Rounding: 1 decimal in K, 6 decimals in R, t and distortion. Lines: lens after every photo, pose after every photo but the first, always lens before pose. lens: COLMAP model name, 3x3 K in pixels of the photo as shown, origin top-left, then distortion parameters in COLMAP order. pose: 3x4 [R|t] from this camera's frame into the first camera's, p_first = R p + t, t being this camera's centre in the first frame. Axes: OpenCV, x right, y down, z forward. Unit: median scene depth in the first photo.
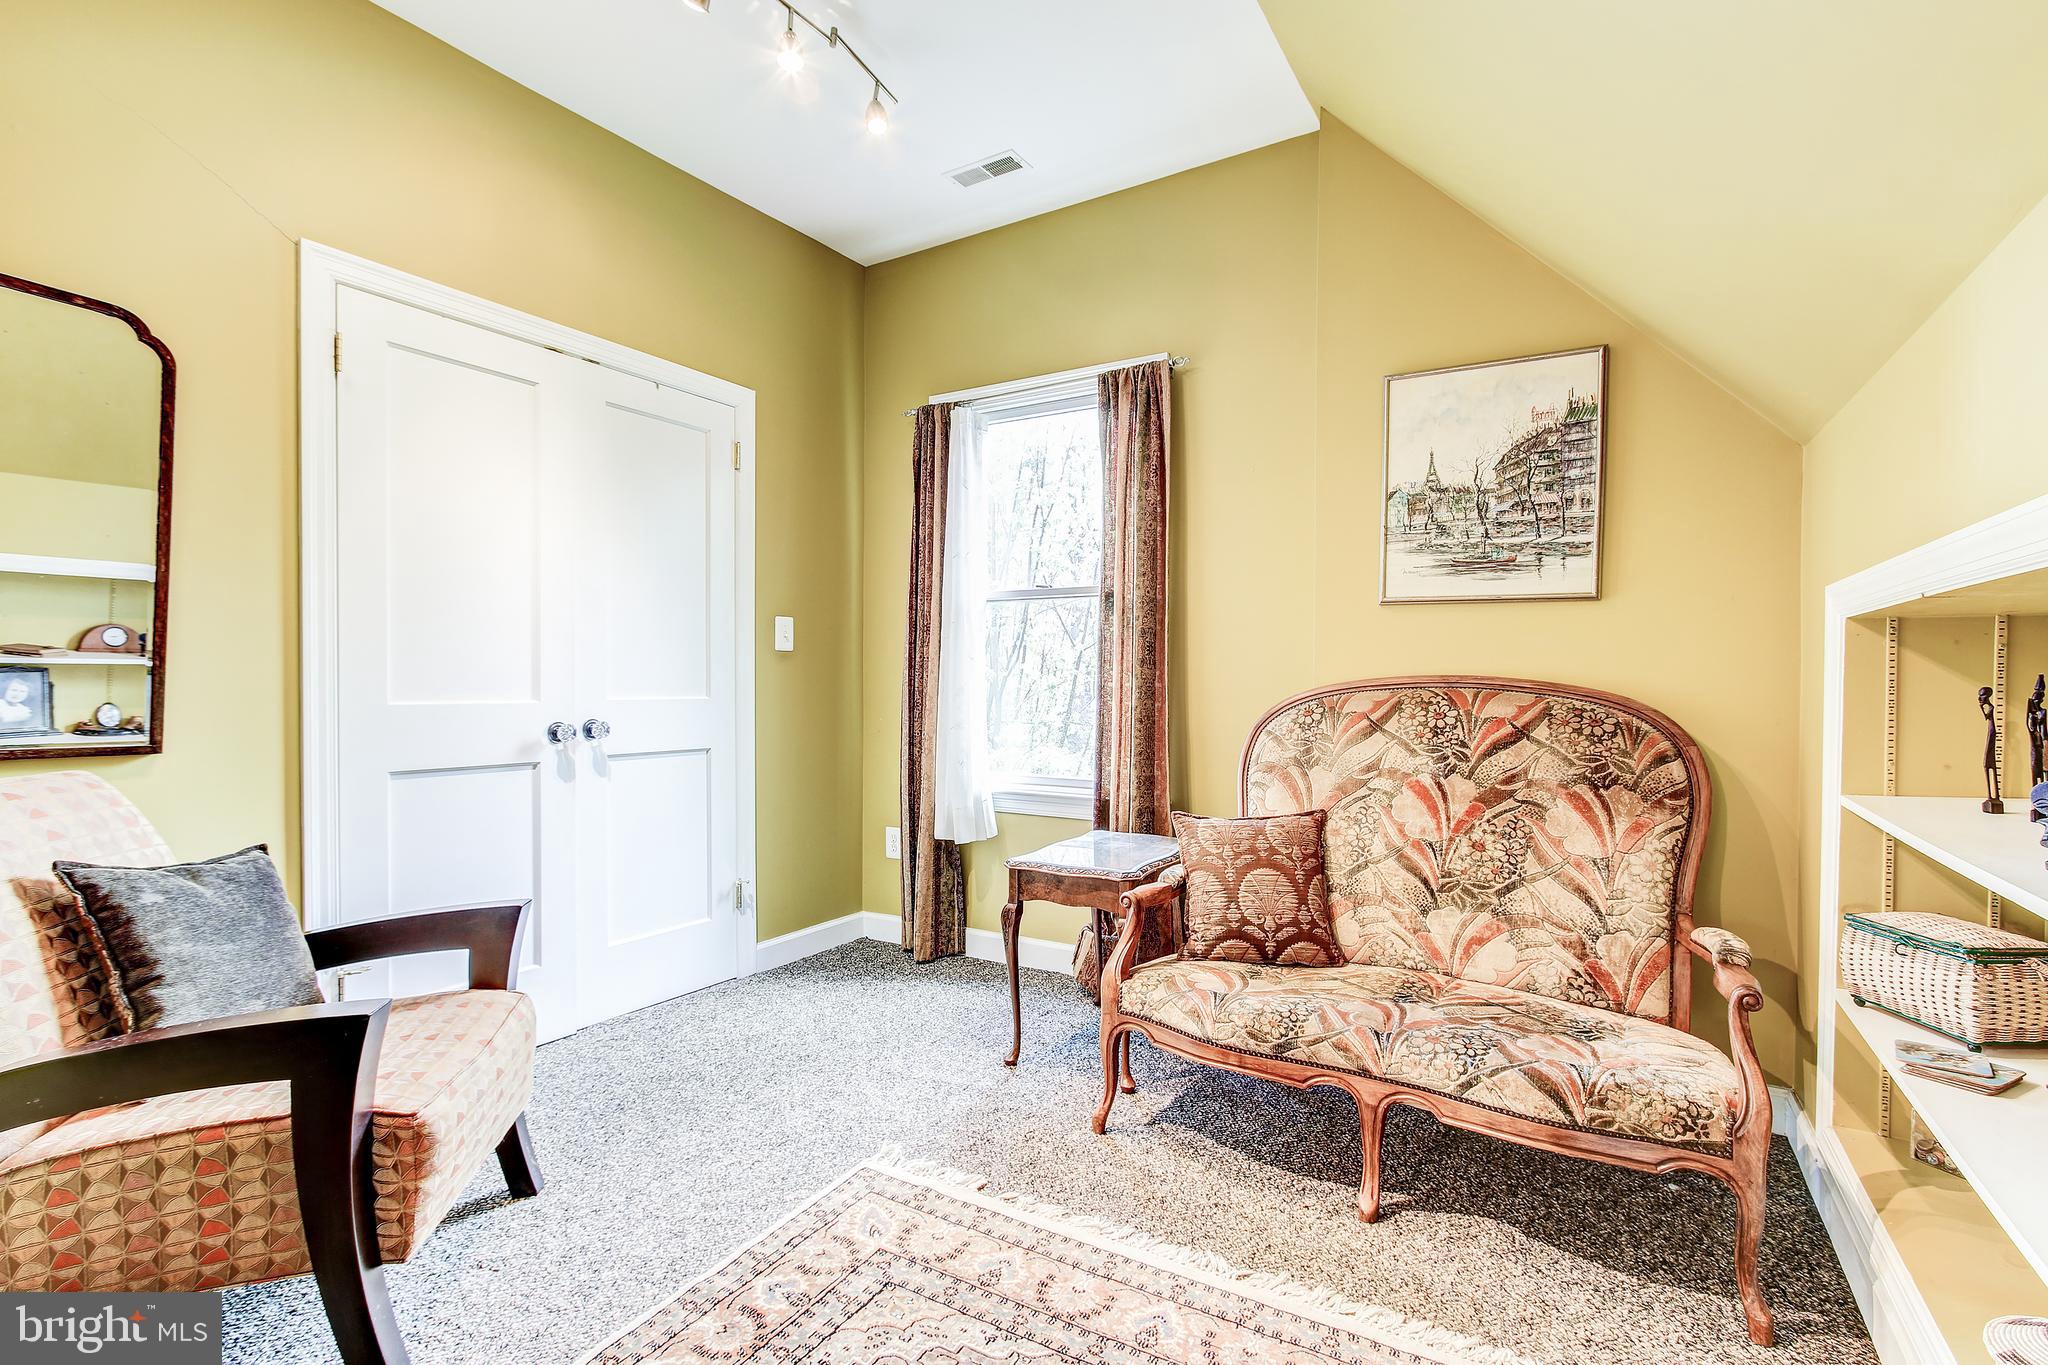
lens RADIAL K [[948.6, 0, 1007.6], [0, 948.6, 695.3], [0, 0, 1]] dist [-0.002135, -0.000157]
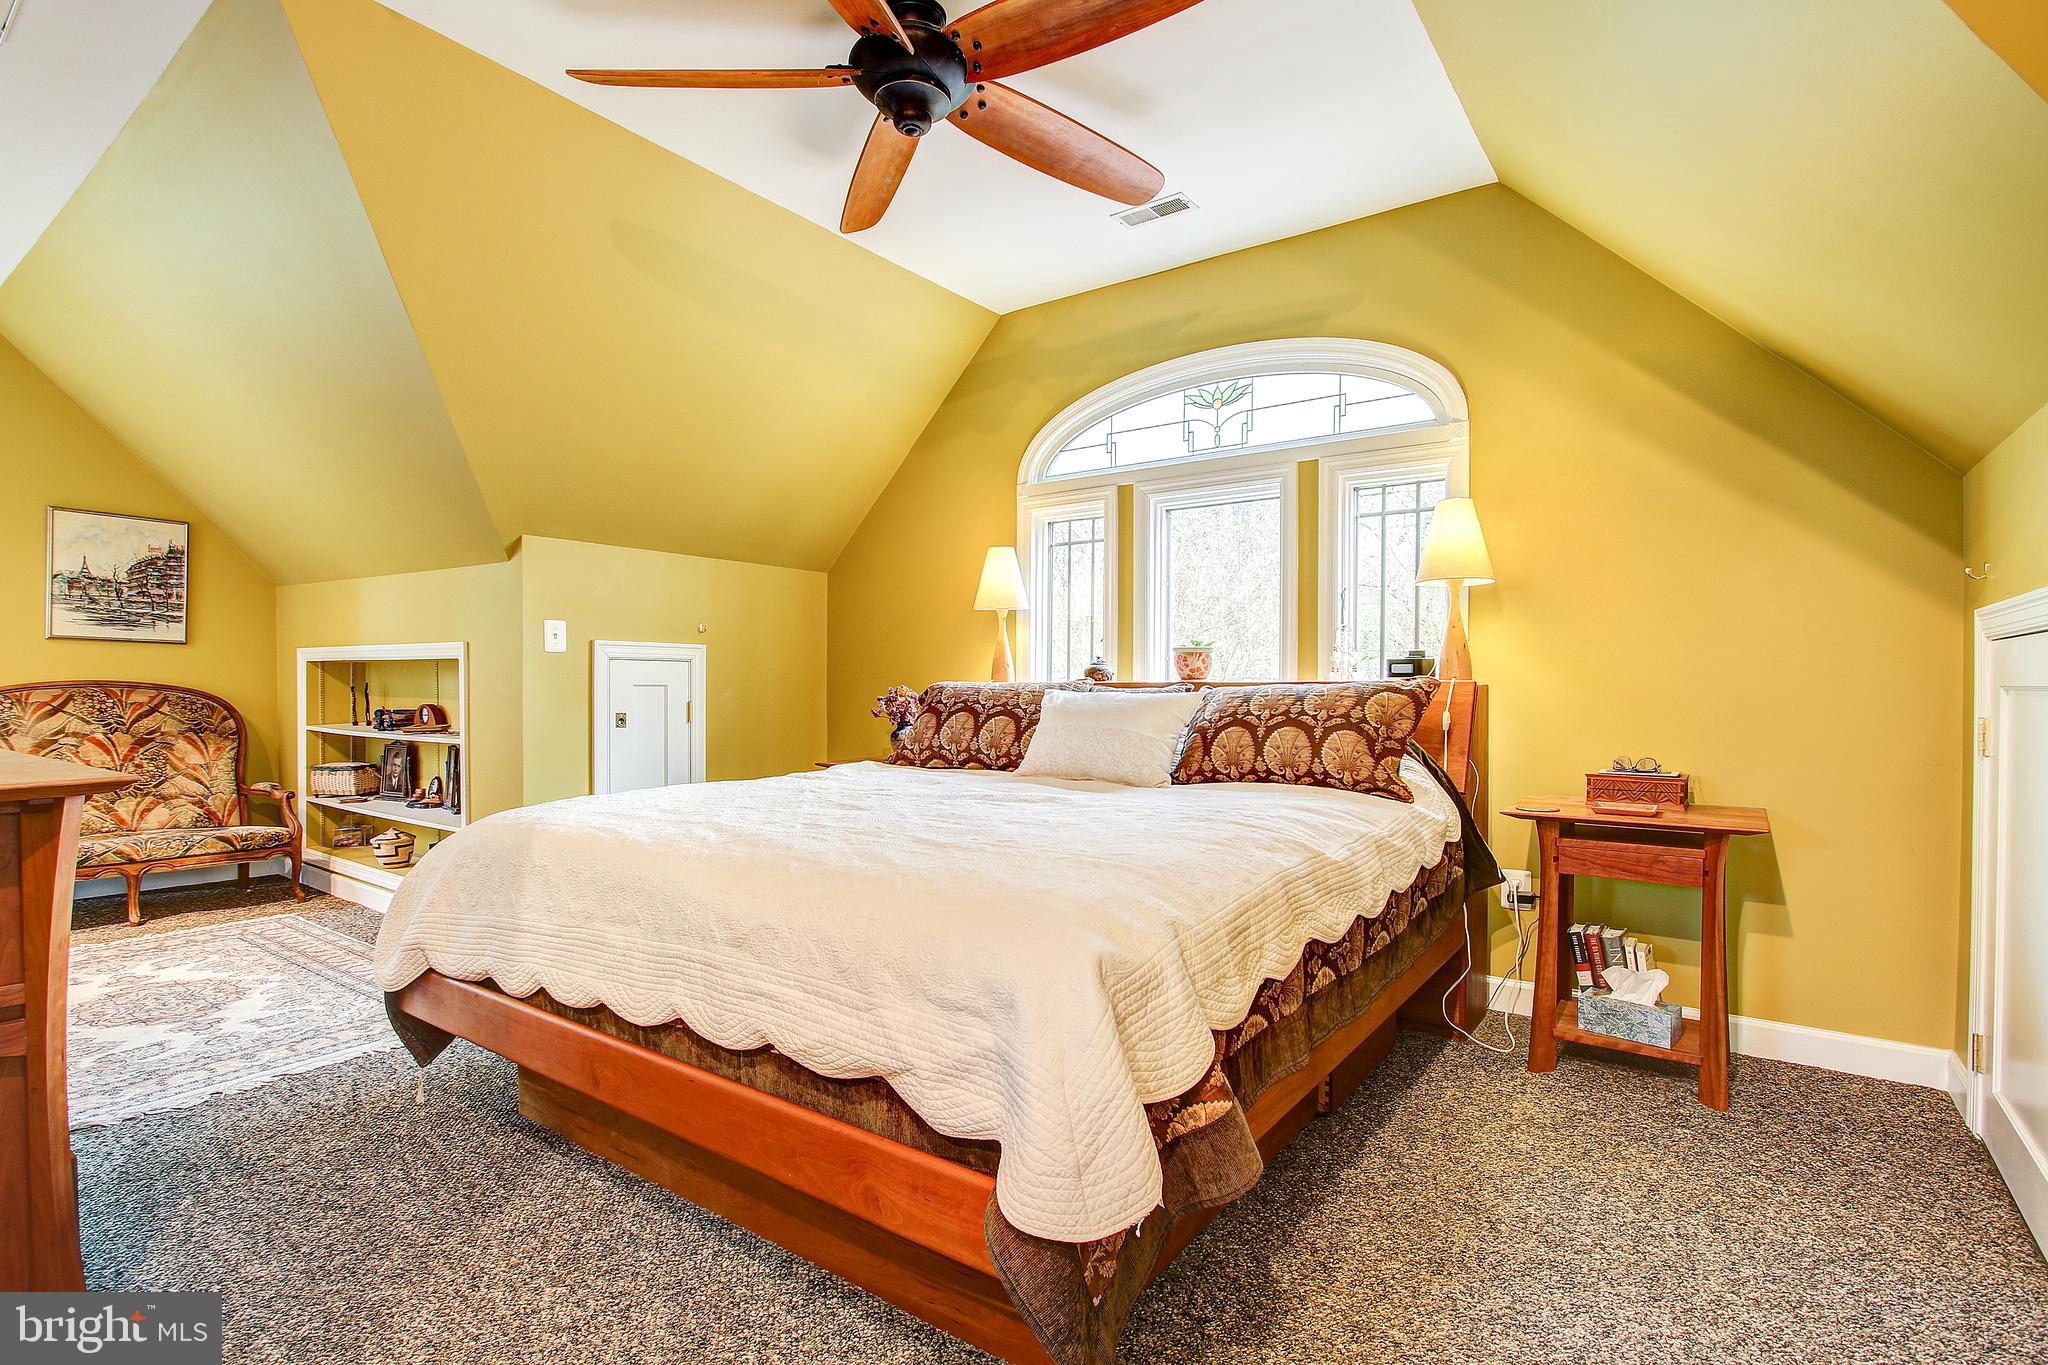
lens RADIAL K [[948.6, 0, 1007.6], [0, 948.6, 695.3], [0, 0, 1]] dist [-0.002135, -0.000157]
pose [[0.083355, -0.013110, 0.996434, -1.295525], [0.009659, 0.999877, 0.012348, 0.002082], [-0.996473, 0.008595, 0.083472, -0.964331]]
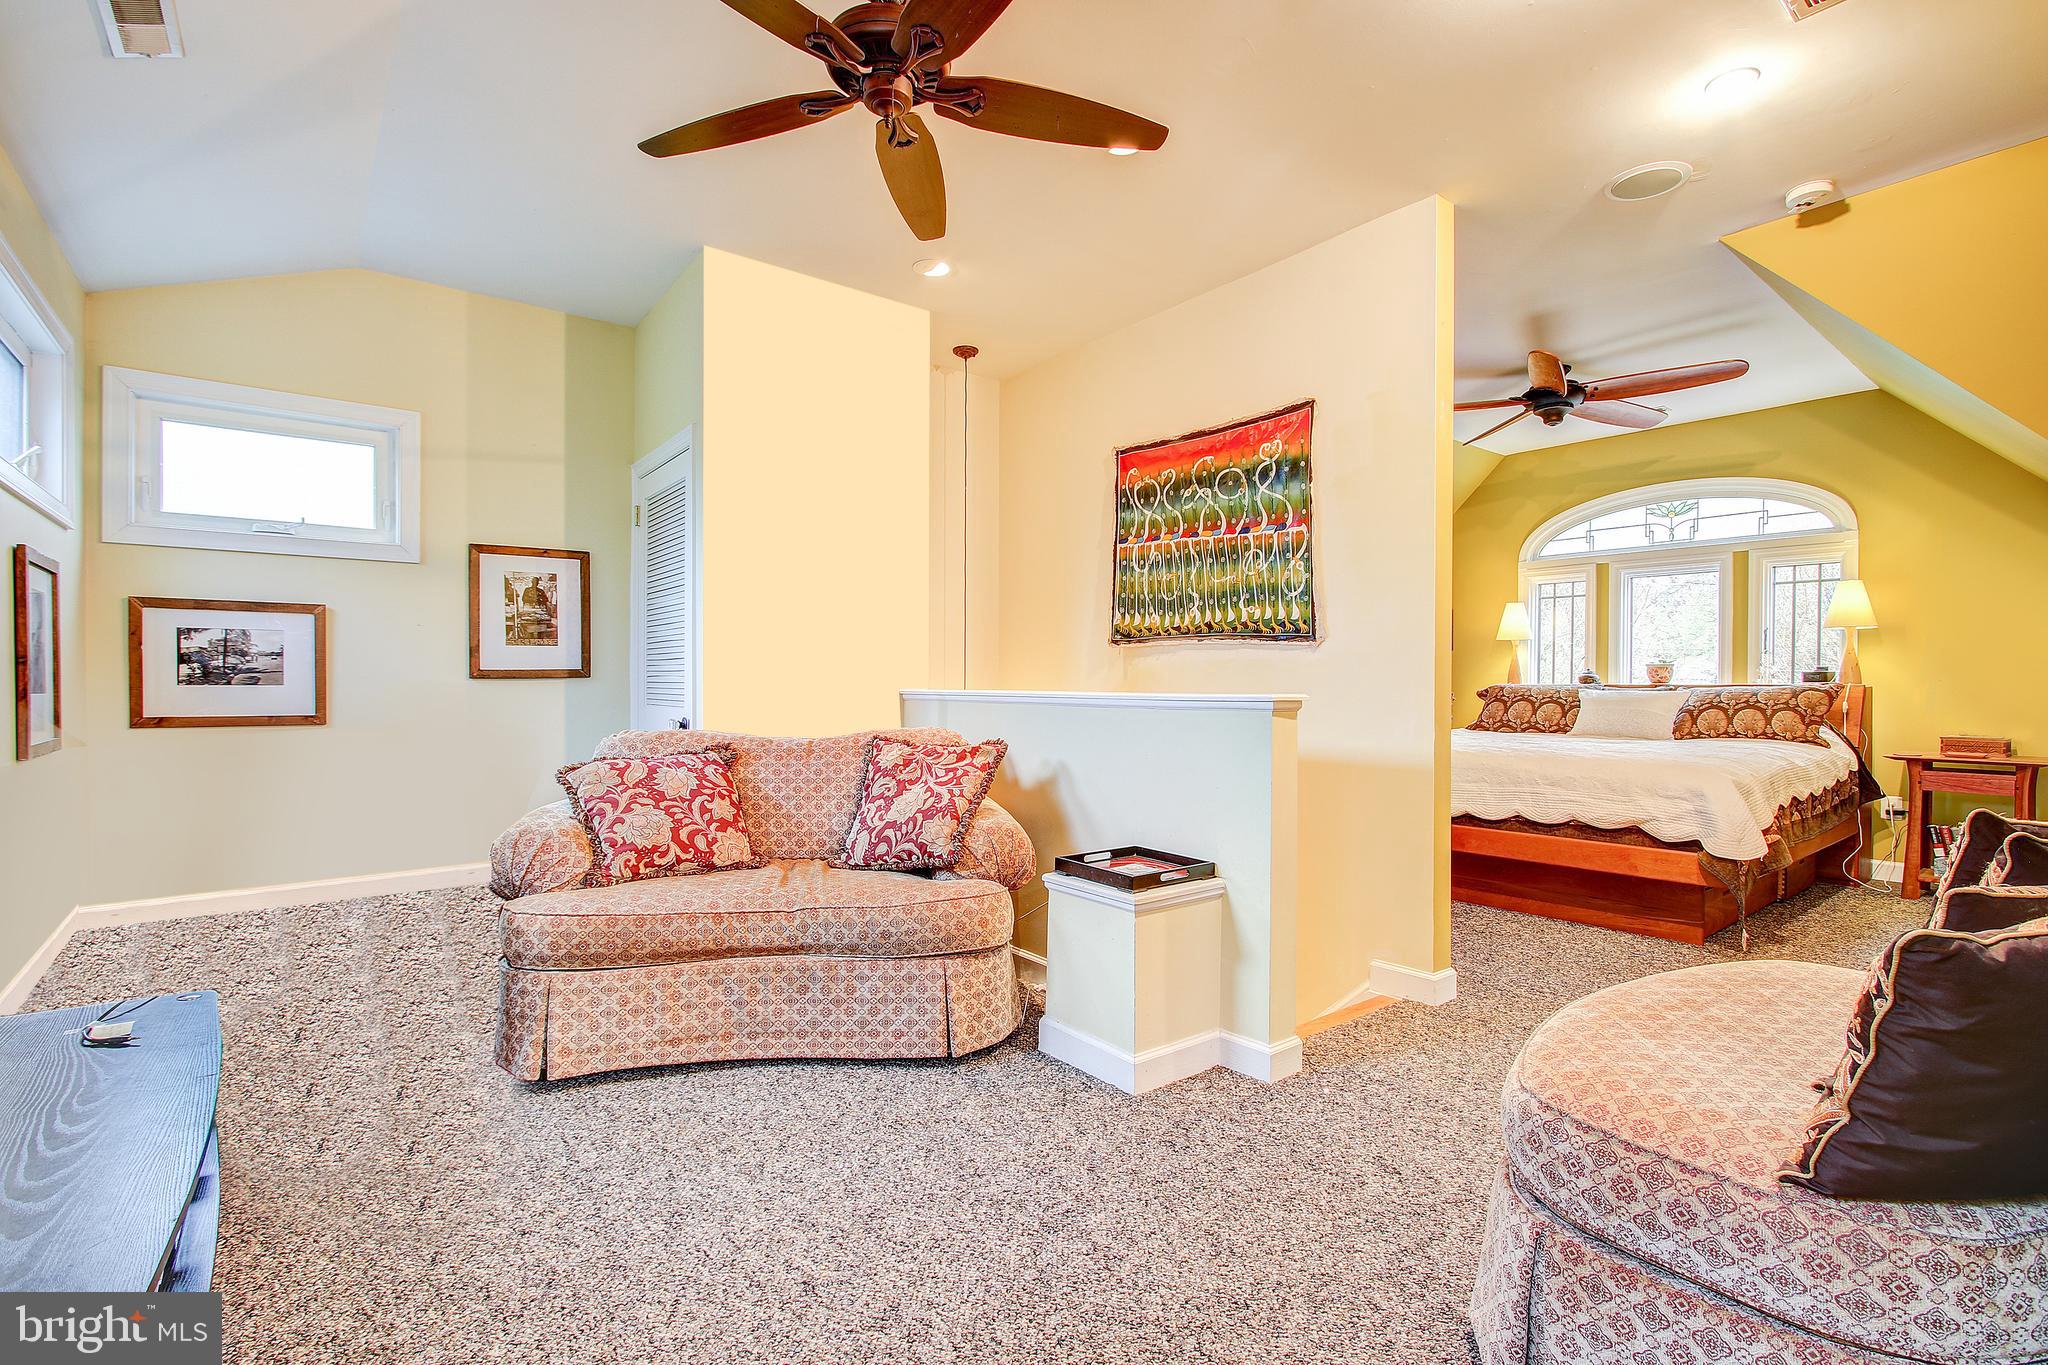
lens RADIAL K [[917.2, 0, 1027.0], [0, 917.2, 690.3], [0, 0, 1]] dist [-0.001690, -0.000351]
pose [[0.327286, -0.012220, 0.944846, -5.703431], [0.010491, 0.999902, 0.009298, -0.076347], [-0.944867, 0.006869, 0.327382, 1.102545]]
